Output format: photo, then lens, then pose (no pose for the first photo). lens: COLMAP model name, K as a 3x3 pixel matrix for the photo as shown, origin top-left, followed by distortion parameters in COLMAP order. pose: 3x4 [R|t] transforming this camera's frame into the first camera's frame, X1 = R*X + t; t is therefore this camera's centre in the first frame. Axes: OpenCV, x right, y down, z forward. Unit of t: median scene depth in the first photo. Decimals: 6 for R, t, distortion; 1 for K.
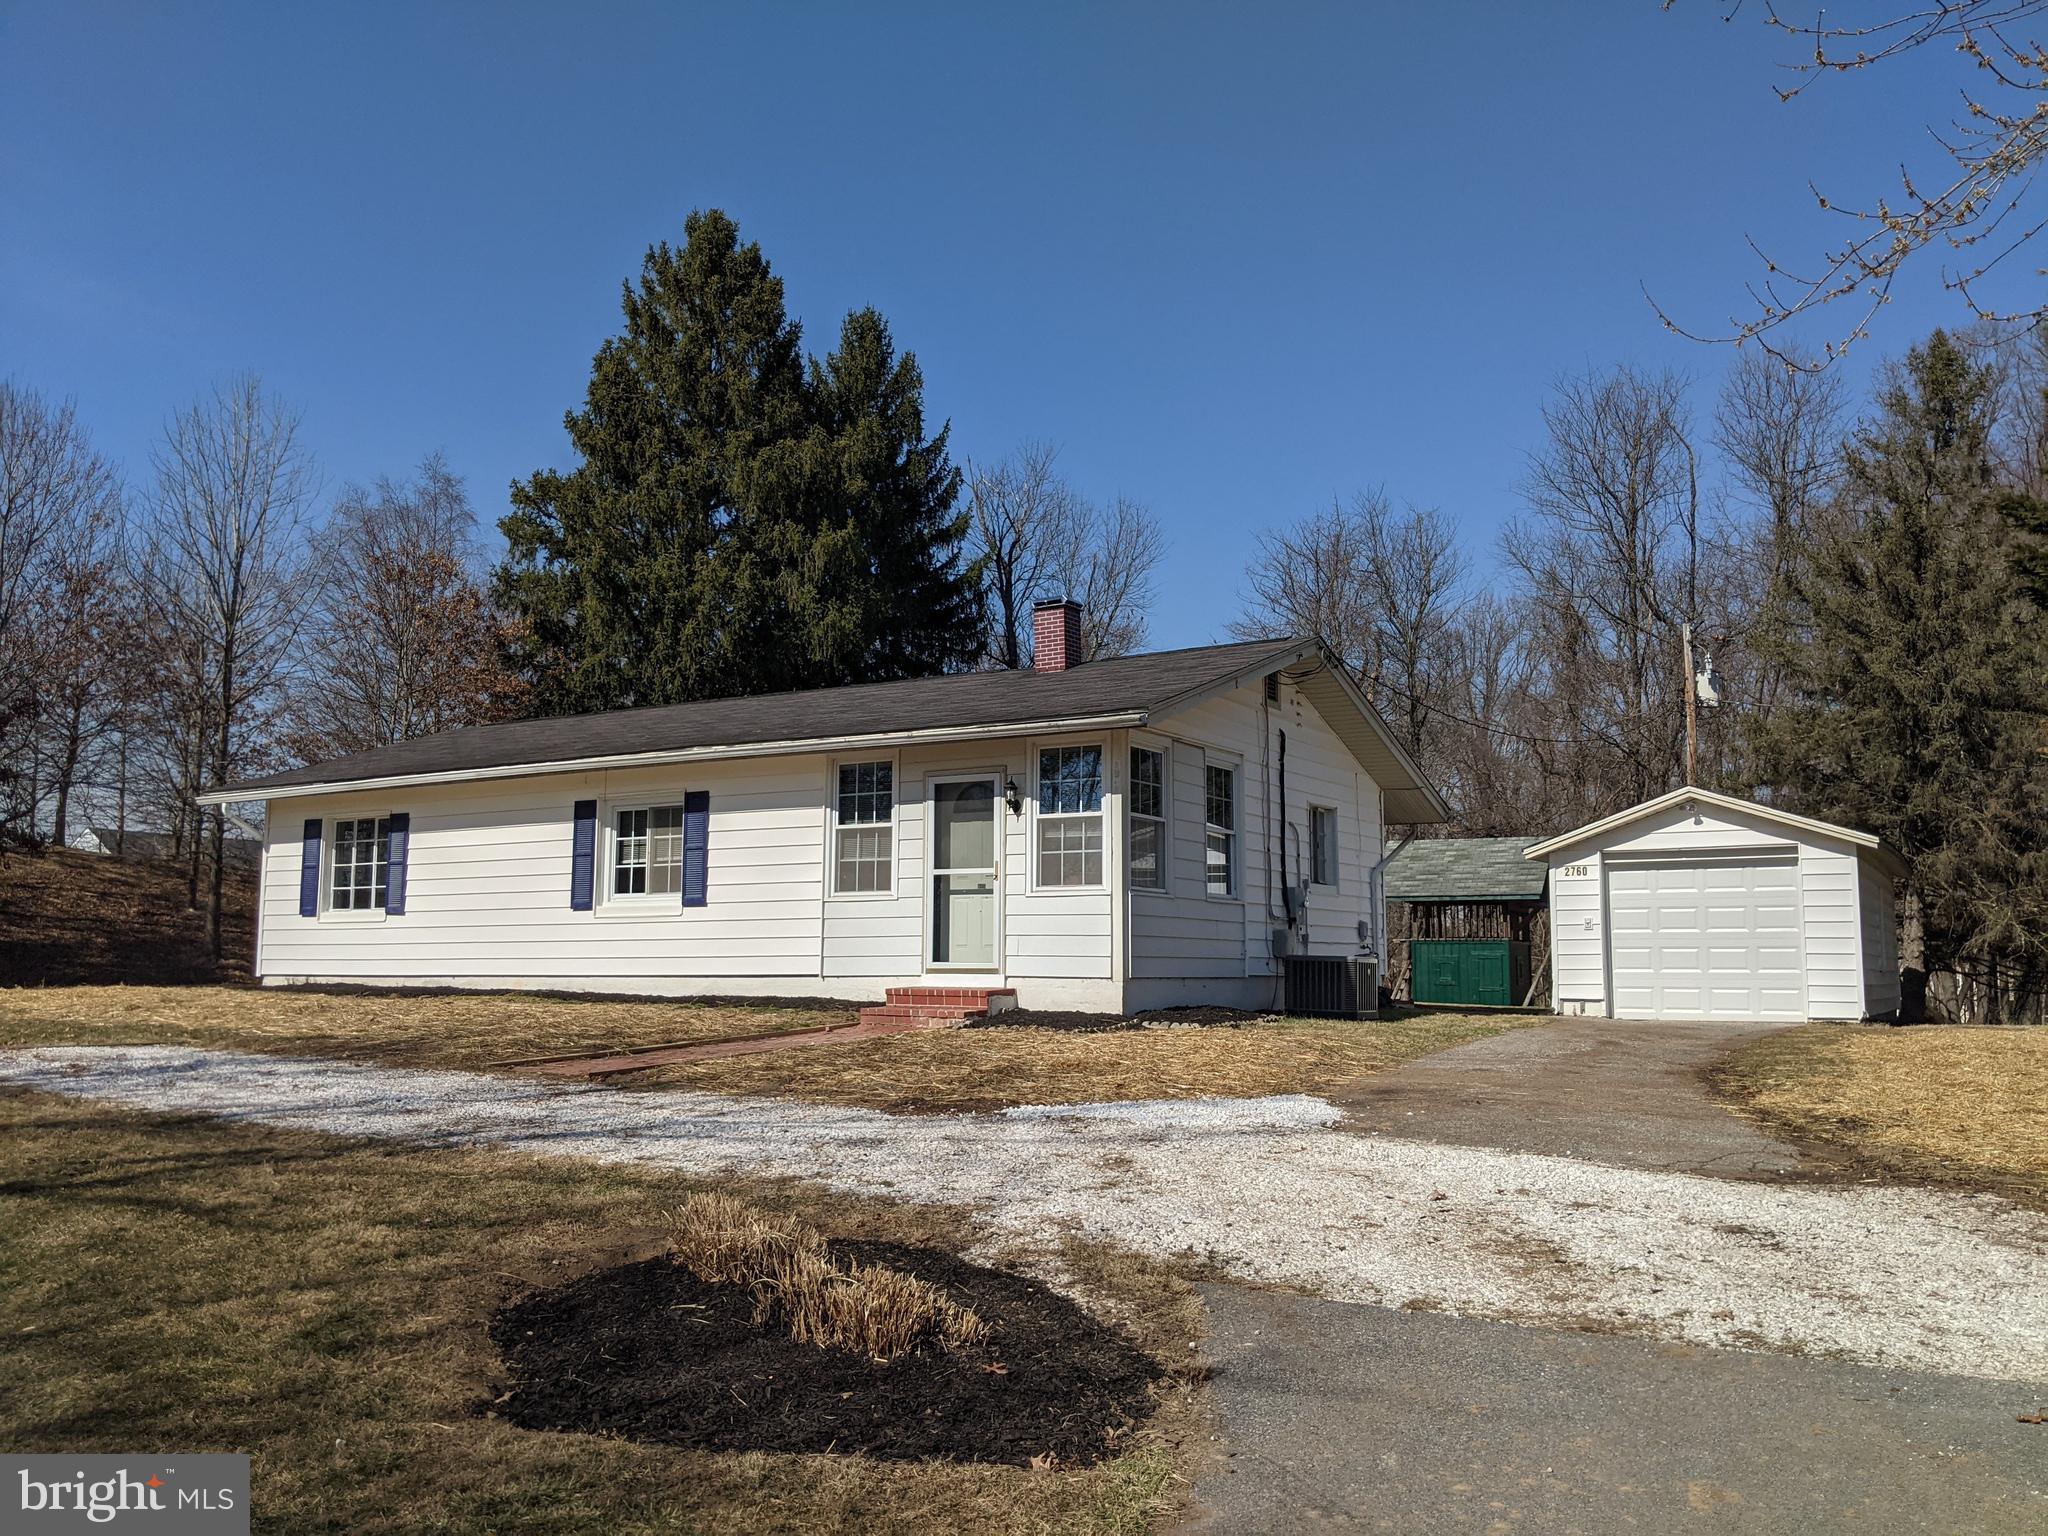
lens RADIAL K [[1698.3, 0, 1001.0], [0, 1698.3, 771.2], [0, 0, 1]] dist [0.049753, -0.074204]
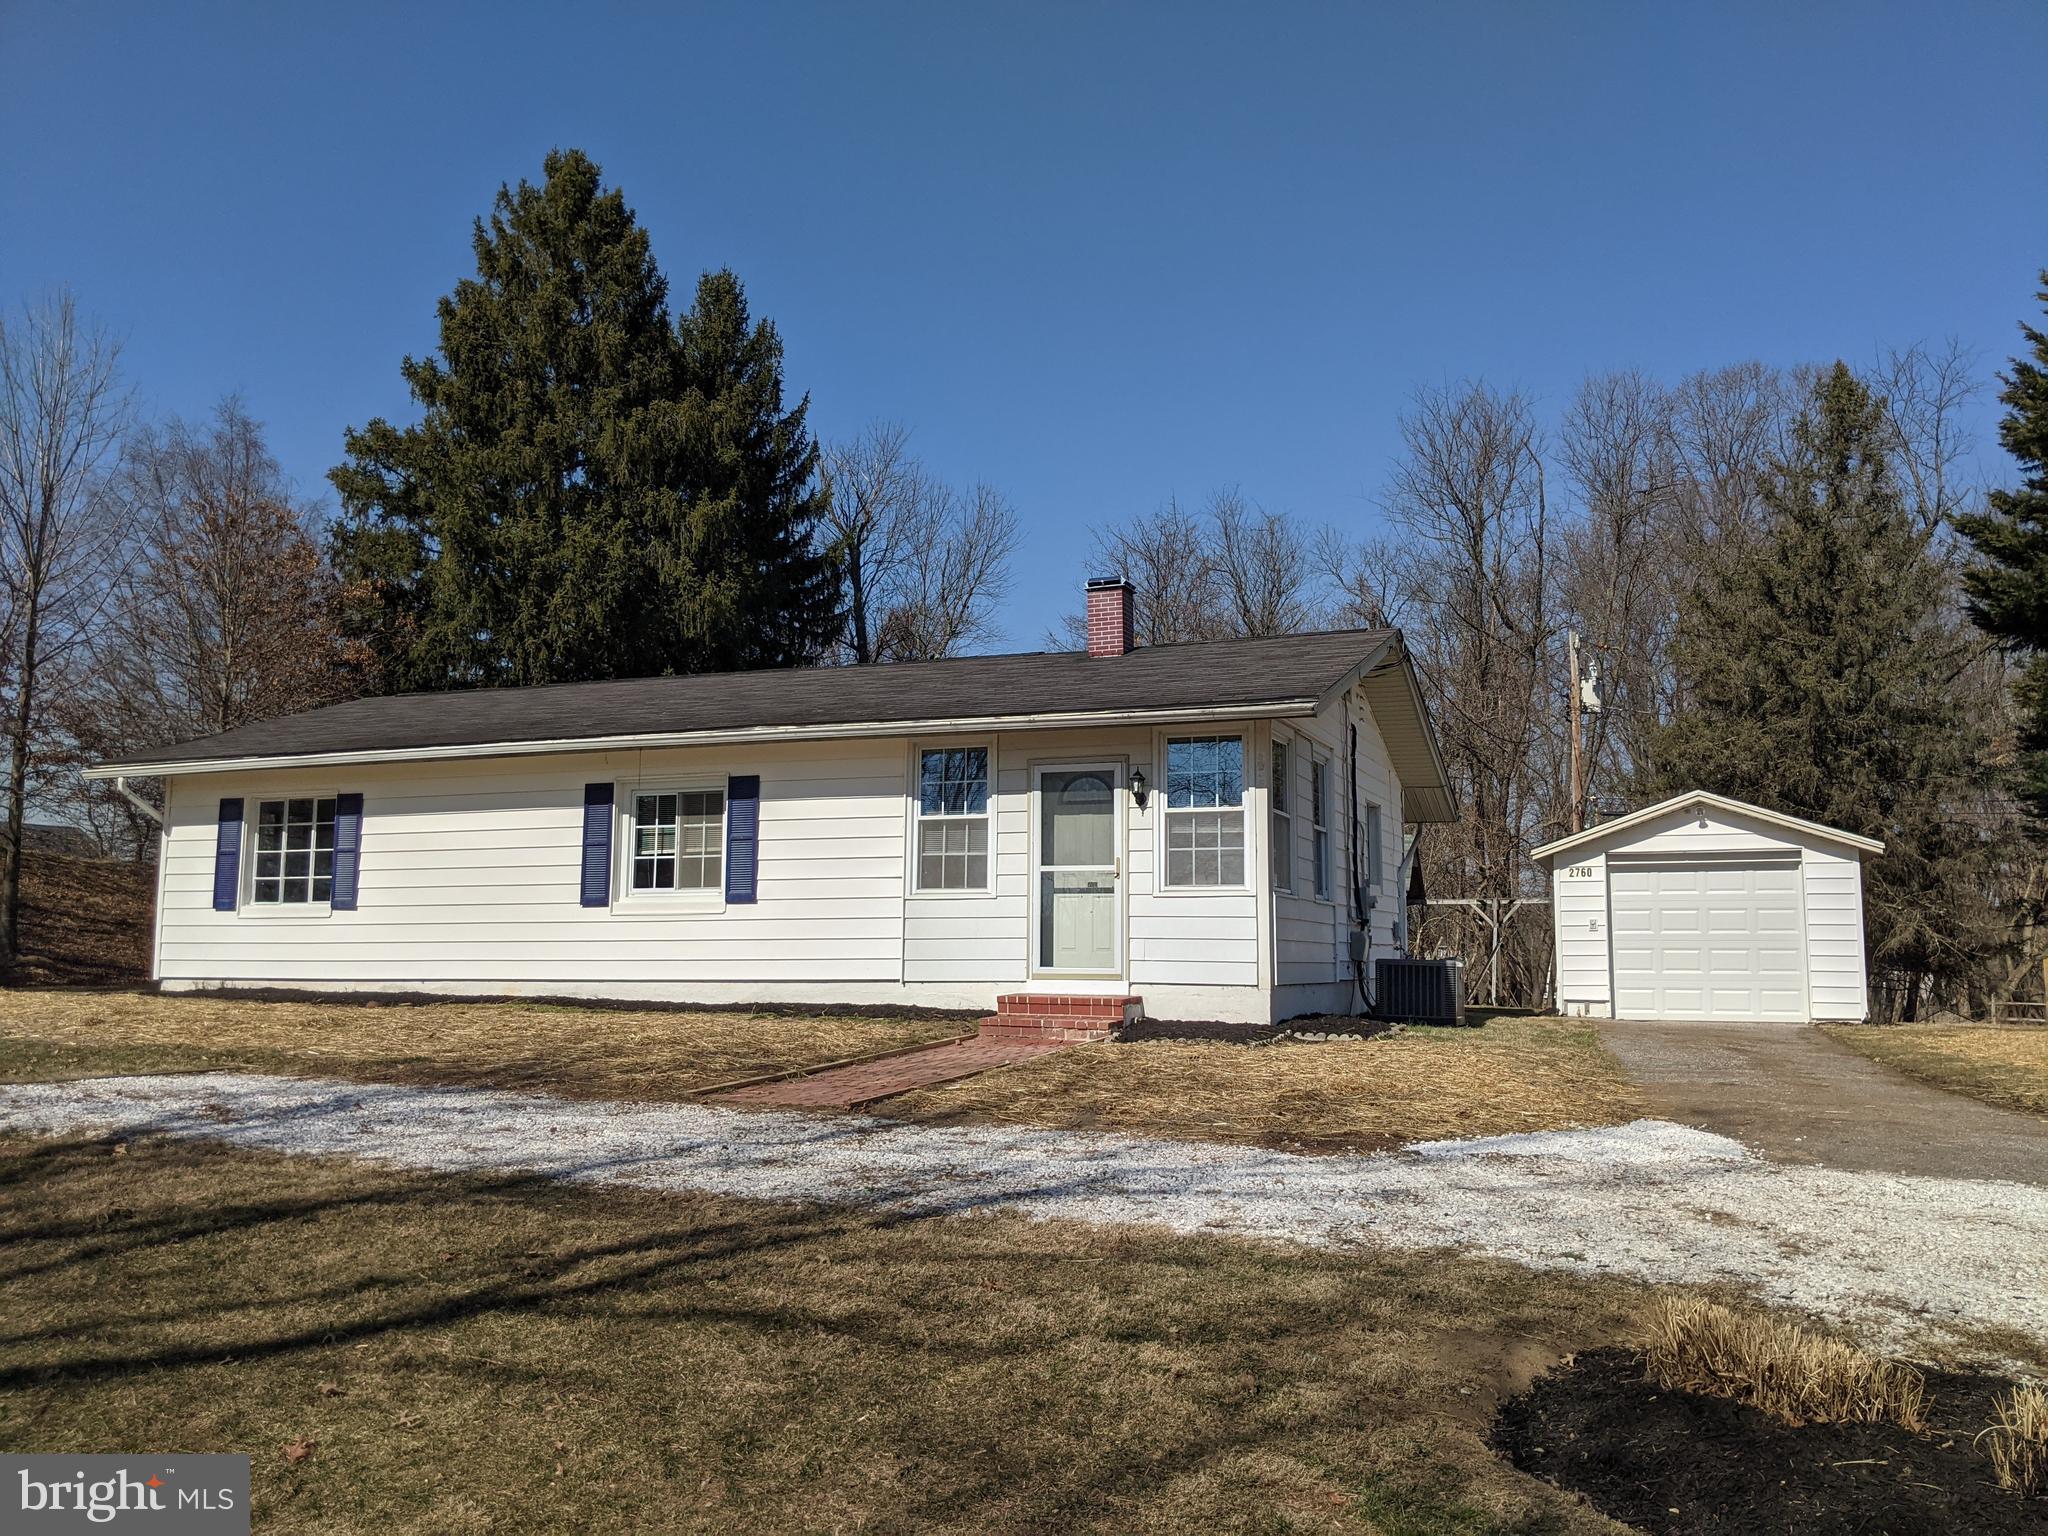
lens RADIAL K [[1698.3, 0, 1061.8], [0, 1698.3, 756.2], [0, 0, 1]] dist [0.049753, -0.074204]
pose [[0.982710, 0.022436, 0.183785, -0.150401], [-0.021753, 0.999747, -0.005733, 0.002678], [-0.183867, 0.001636, 0.982950, 0.071586]]
